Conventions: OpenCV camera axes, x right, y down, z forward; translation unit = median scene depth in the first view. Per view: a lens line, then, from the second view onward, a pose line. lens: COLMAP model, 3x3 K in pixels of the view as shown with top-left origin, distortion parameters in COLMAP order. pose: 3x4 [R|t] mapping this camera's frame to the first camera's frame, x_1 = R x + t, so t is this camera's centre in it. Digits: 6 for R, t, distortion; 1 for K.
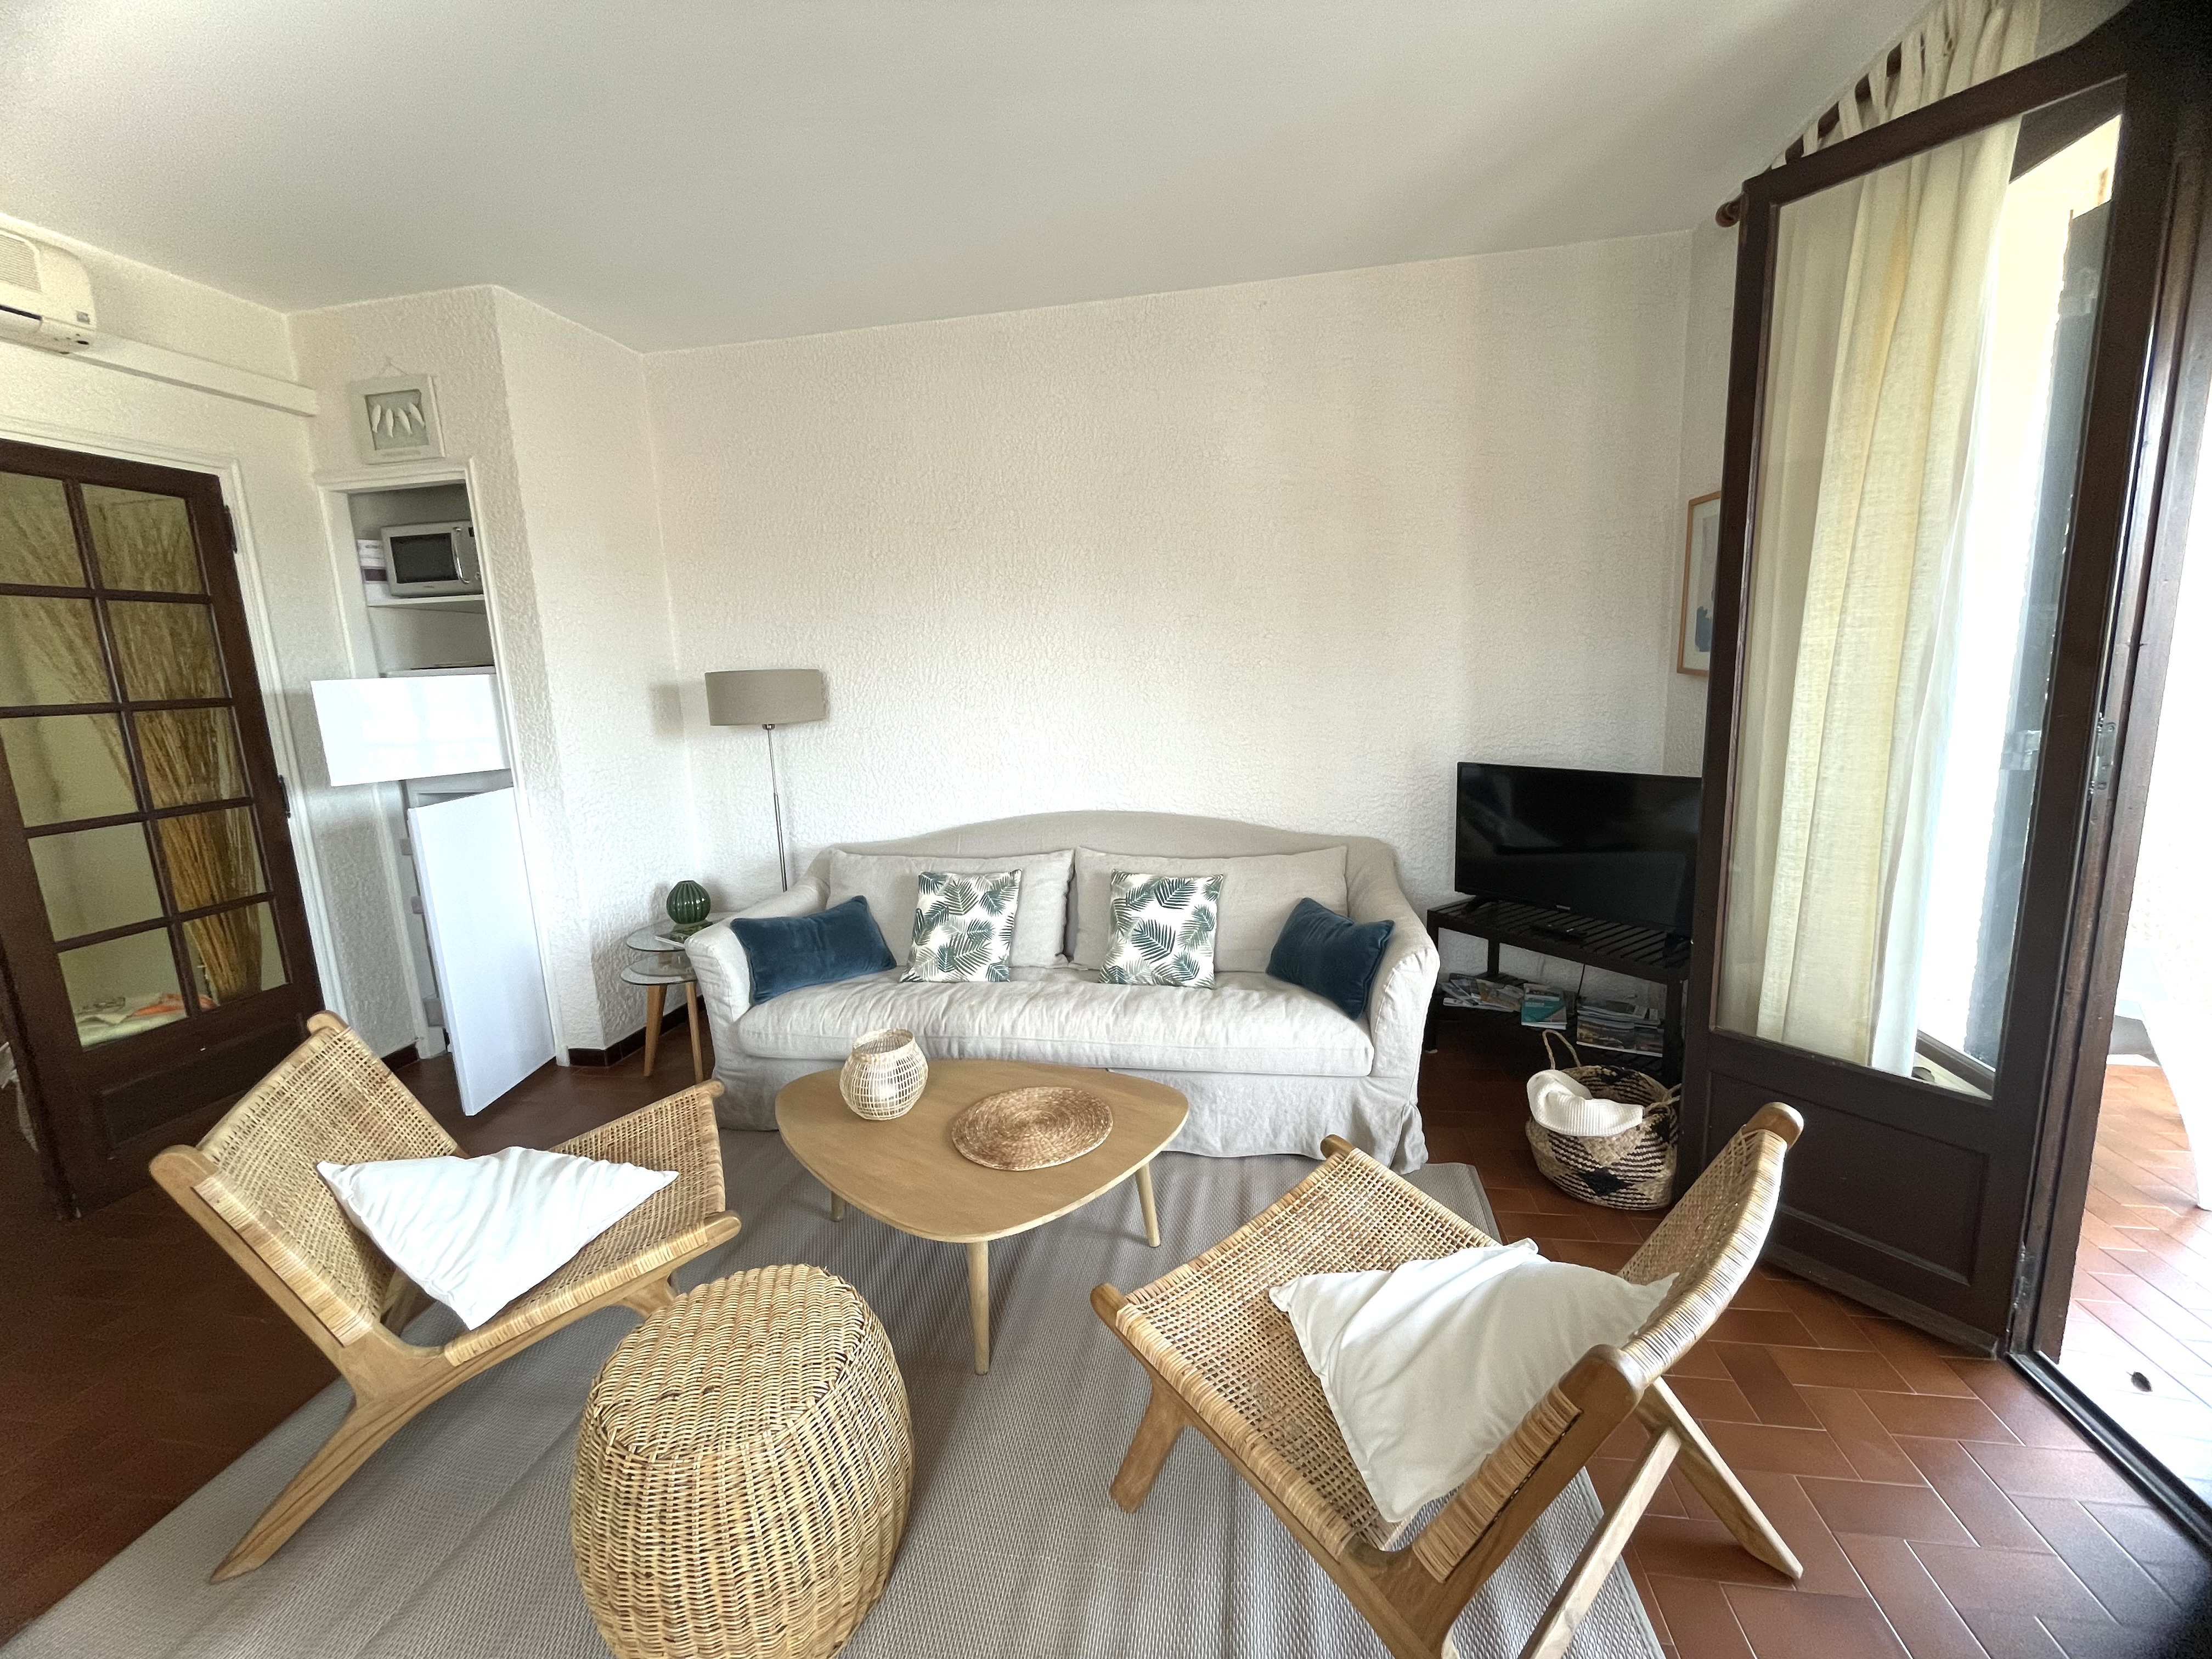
lens RADIAL K [[906.1, 0, 1106.0], [0, 906.1, 829.5], [0, 0, 1]] dist [-0.000266, -0.000064]
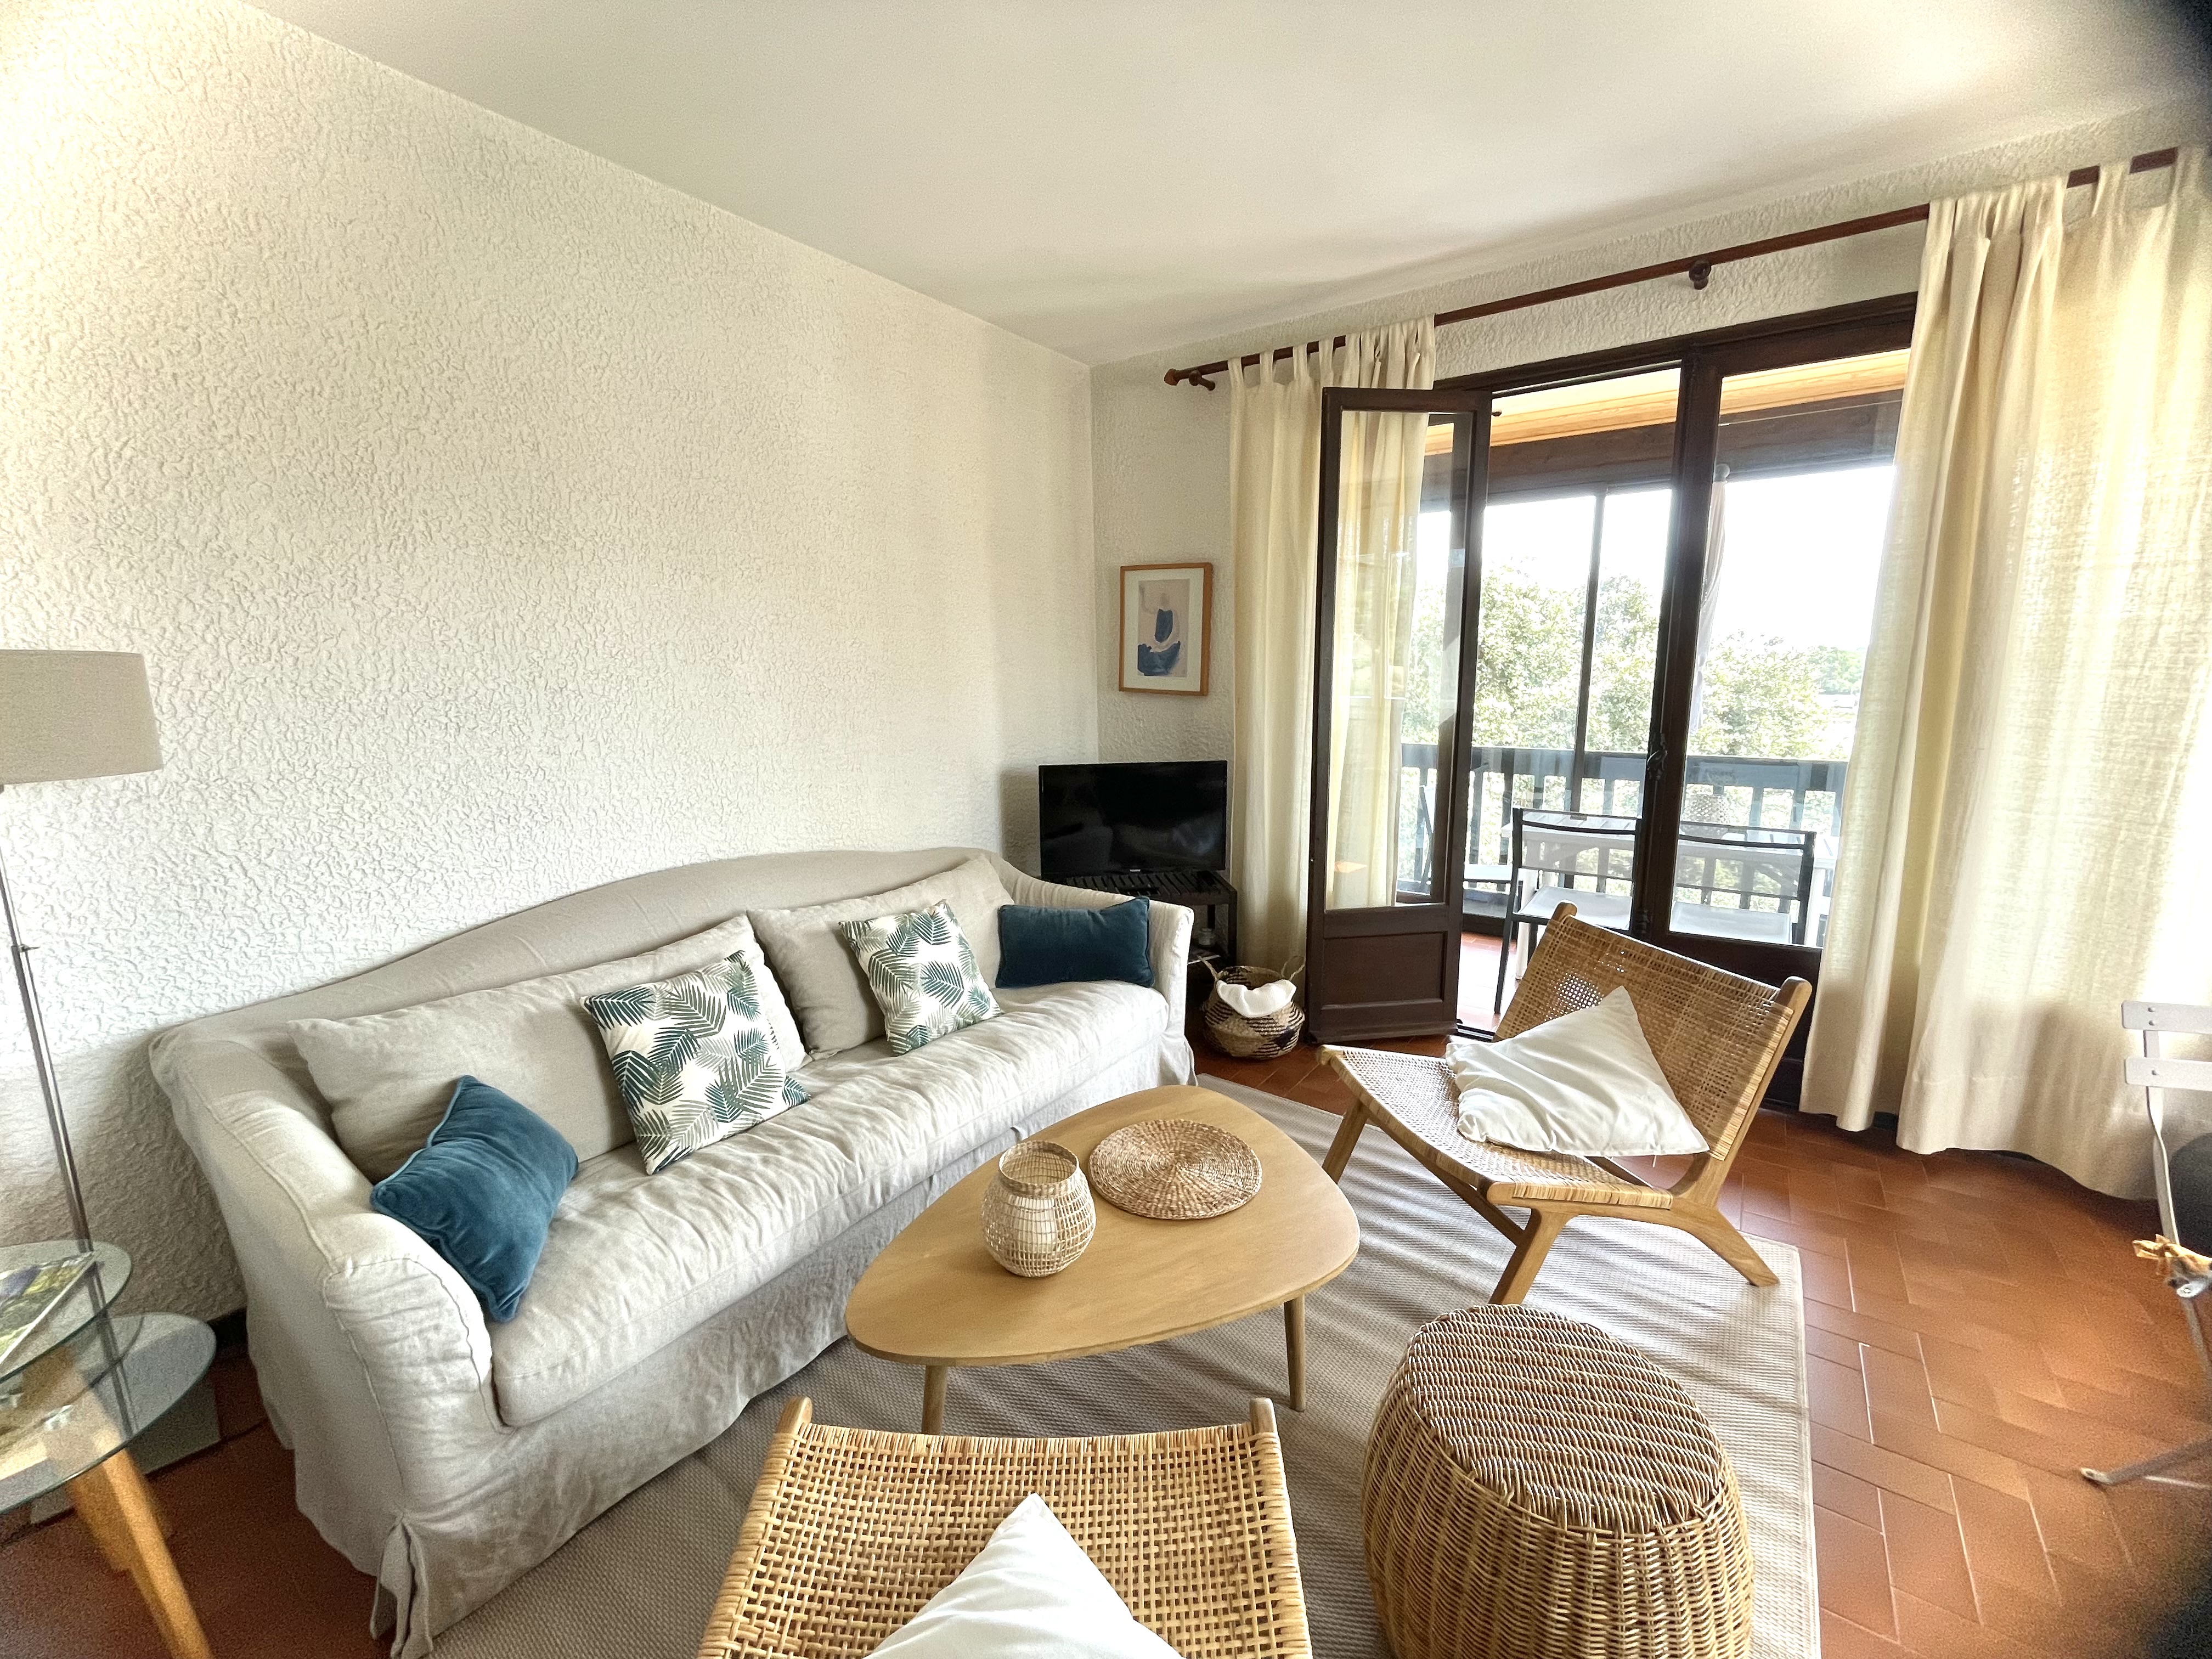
lens RADIAL K [[906.1, 0, 1106.0], [0, 906.1, 829.5], [0, 0, 1]] dist [-0.000266, -0.000064]
pose [[0.432715, -0.120352, 0.893461, -0.638712], [0.152108, 0.986588, 0.059229, -0.051671], [-0.888606, 0.110273, 0.445218, 0.448767]]
